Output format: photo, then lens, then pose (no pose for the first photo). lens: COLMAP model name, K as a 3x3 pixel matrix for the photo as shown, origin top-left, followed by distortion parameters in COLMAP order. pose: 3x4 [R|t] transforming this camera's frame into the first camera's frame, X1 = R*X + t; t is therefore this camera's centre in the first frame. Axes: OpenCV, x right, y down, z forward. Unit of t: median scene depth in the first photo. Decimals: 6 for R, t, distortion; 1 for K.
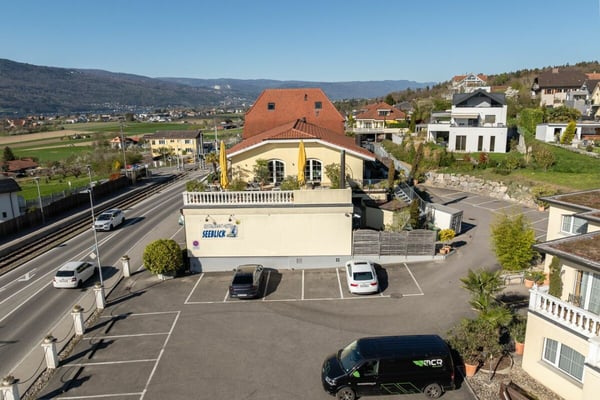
lens RADIAL K [[429.3, 0, 309.7], [0, 429.3, 199.6], [0, 0, 1]] dist [-0.032887, -0.000348]
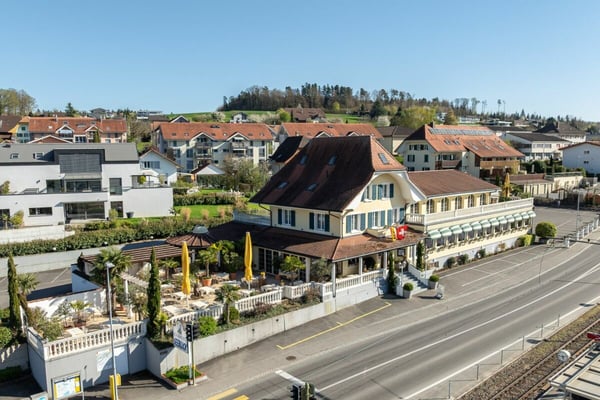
lens RADIAL K [[495.7, 0, 300.0], [0, 495.7, 200.0], [0, 0, 1]] dist [-0.044637, -0.002670]
pose [[-0.677730, -0.047700, 0.733762, -0.544498], [0.183089, 0.955518, 0.231224, -0.318836], [-0.712152, 0.291051, -0.638849, 1.424782]]
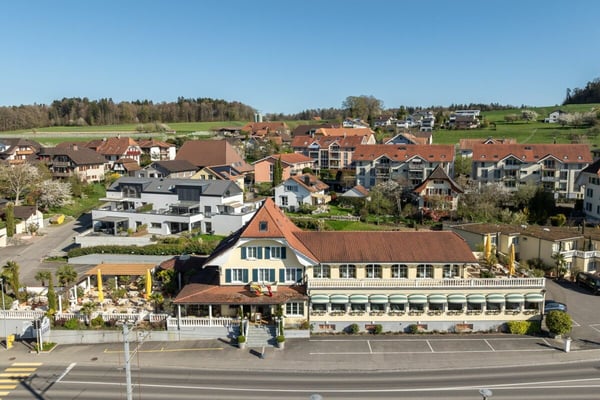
lens RADIAL K [[455.0, 0, 303.7], [0, 455.0, 181.1], [0, 0, 1]] dist [-0.041365, -0.002434]
pose [[-0.011380, -0.070253, 0.997464, -0.855674], [0.223066, 0.972213, 0.071019, -0.303743], [-0.974737, 0.223309, 0.004607, 0.802392]]
